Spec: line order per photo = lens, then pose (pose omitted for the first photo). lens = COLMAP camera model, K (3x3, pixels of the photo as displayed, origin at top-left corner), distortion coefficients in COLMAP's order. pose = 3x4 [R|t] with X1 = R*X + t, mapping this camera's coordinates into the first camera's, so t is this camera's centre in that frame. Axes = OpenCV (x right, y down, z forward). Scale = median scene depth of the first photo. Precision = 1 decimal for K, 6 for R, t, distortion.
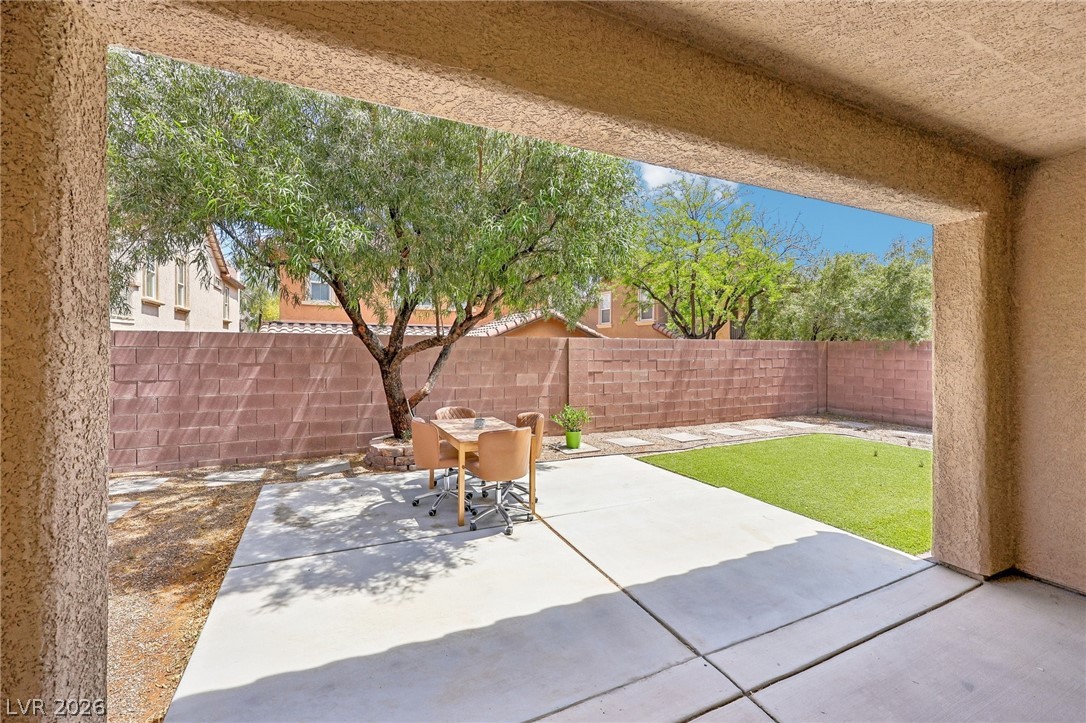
lens RADIAL K [[437.3, 0, 545.1], [0, 437.3, 360.5], [0, 0, 1]] dist [-0.000282, 0.000114]
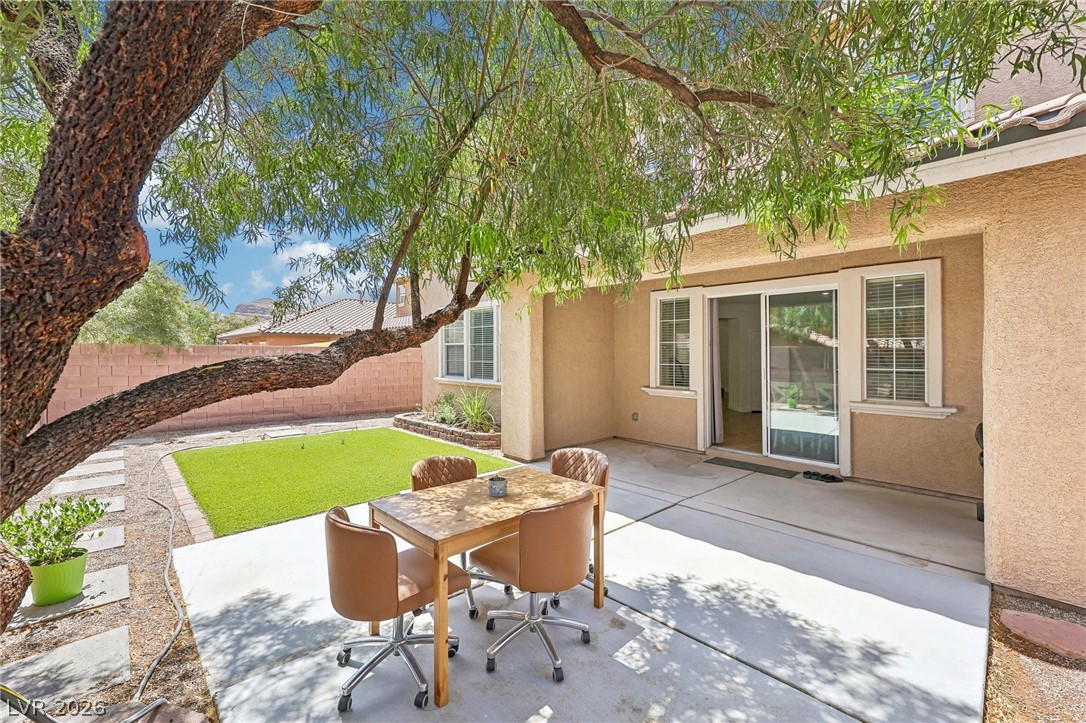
lens RADIAL K [[437.3, 0, 543.6], [0, 437.3, 361.2], [0, 0, 1]] dist [-0.000282, 0.000114]
pose [[-0.339151, 0.003784, 0.940724, -1.078826], [0.001052, 0.999993, -0.003643, -0.025733], [-0.940731, -0.000246, -0.339153, 1.712416]]
